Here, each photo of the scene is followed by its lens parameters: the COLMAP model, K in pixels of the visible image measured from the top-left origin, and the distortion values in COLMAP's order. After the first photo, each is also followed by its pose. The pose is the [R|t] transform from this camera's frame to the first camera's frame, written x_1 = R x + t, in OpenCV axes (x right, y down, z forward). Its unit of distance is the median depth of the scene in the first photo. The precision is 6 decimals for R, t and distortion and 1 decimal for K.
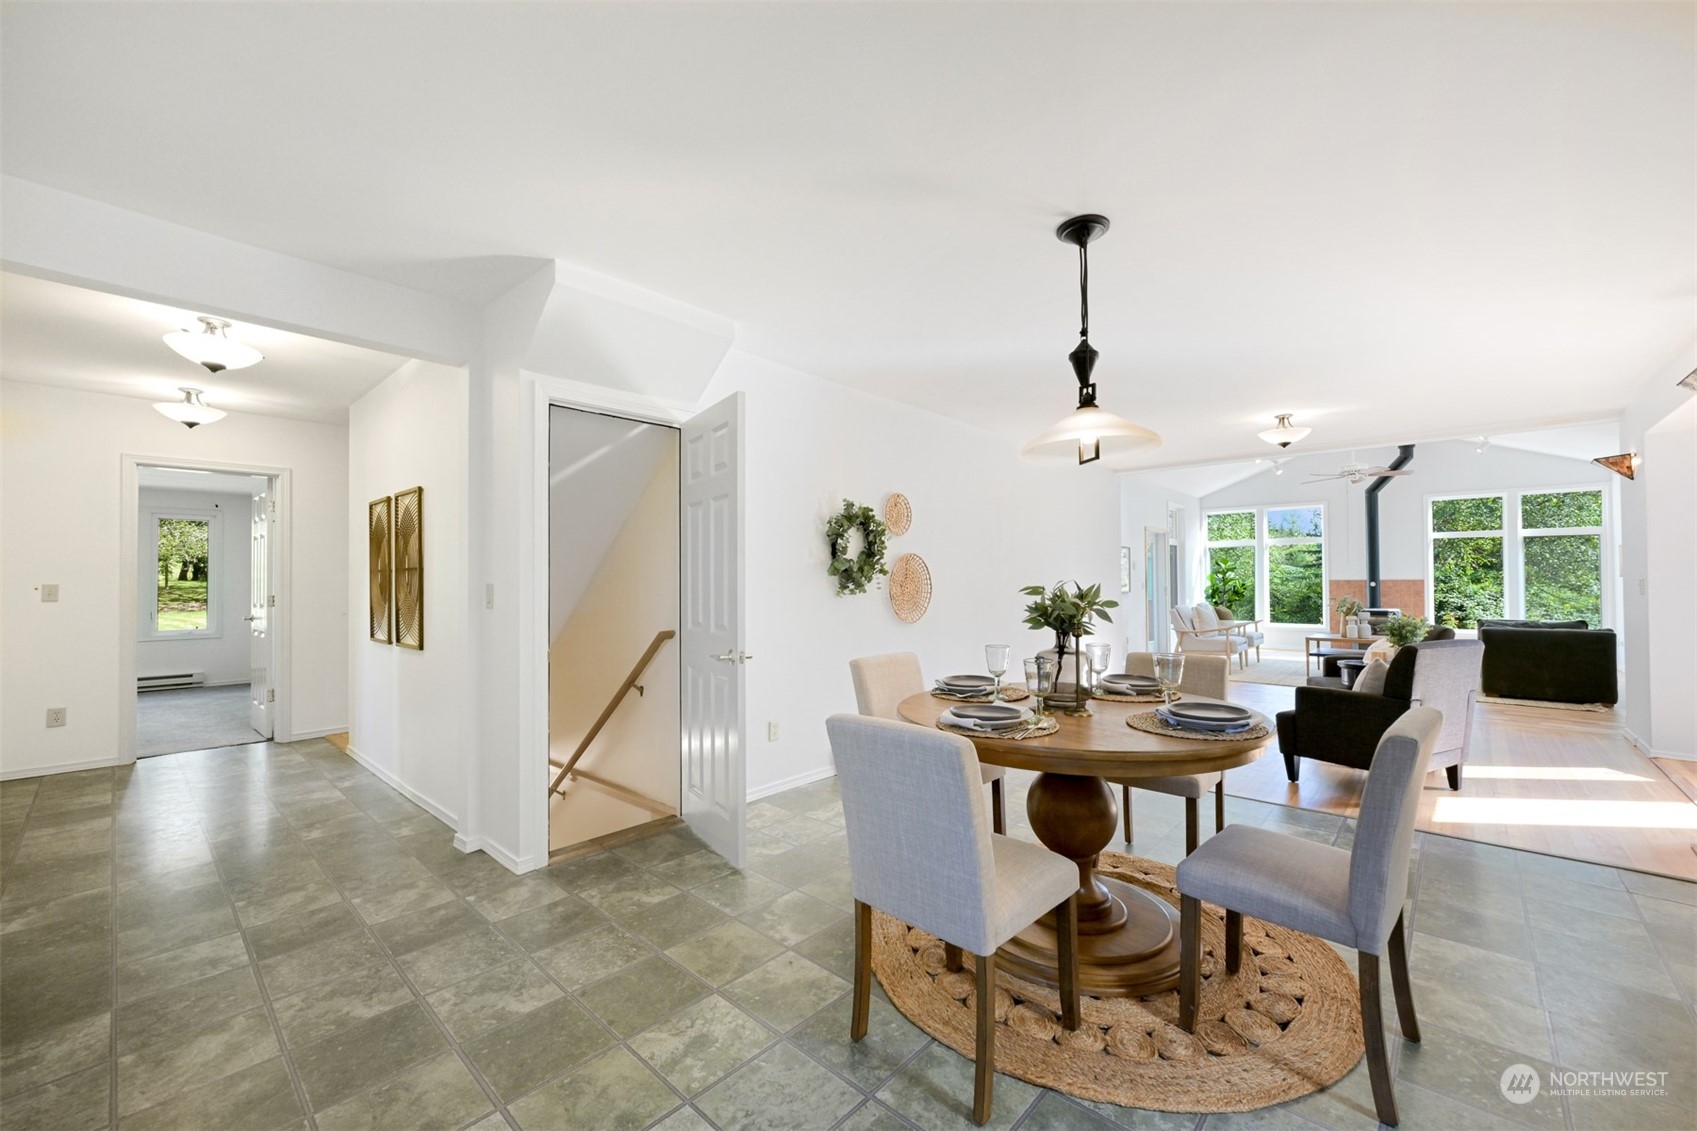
lens RADIAL K [[672.2, 0, 842.0], [0, 672.2, 575.1], [0, 0, 1]] dist [-0.003656, -0.000443]
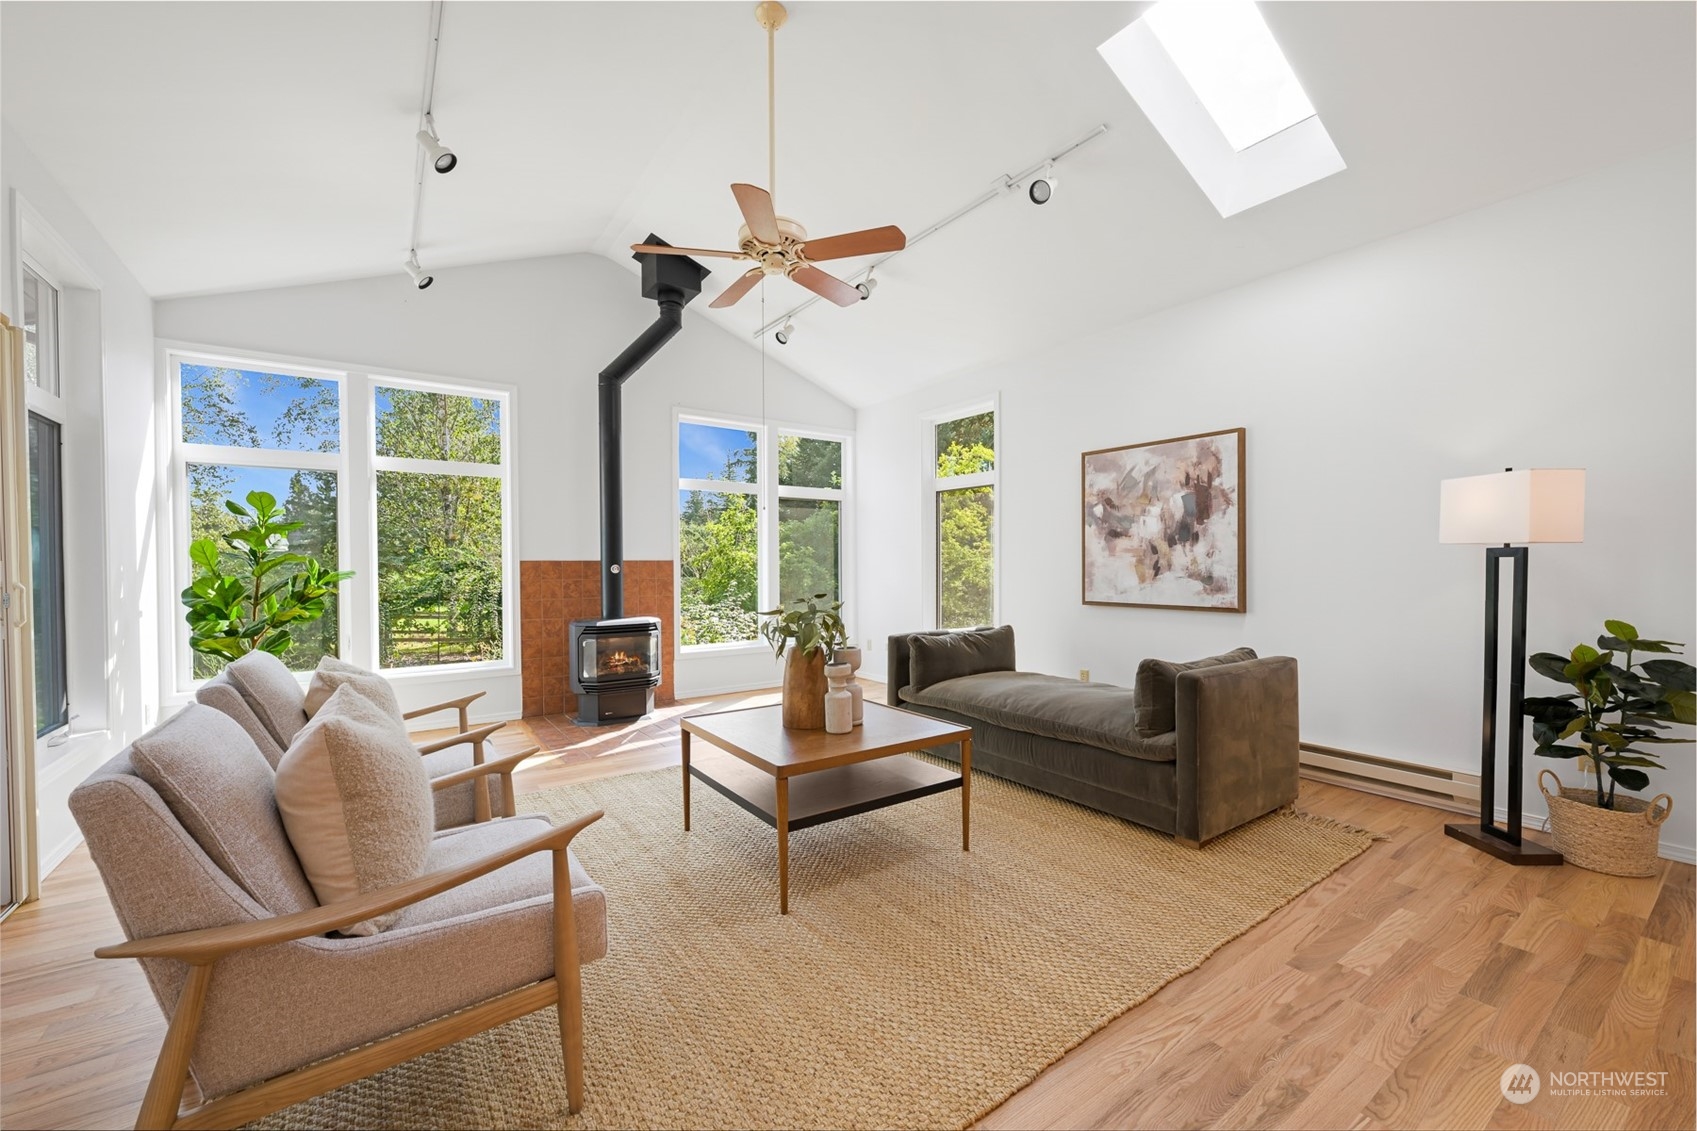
lens RADIAL K [[672.2, 0, 842.8], [0, 672.2, 569.1], [0, 0, 1]] dist [-0.003656, -0.000443]
pose [[0.216257, -0.000560, 0.976336, 0.341034], [-0.001809, 0.999998, 0.000974, 0.012477], [-0.976335, -0.001977, 0.216256, 0.711166]]
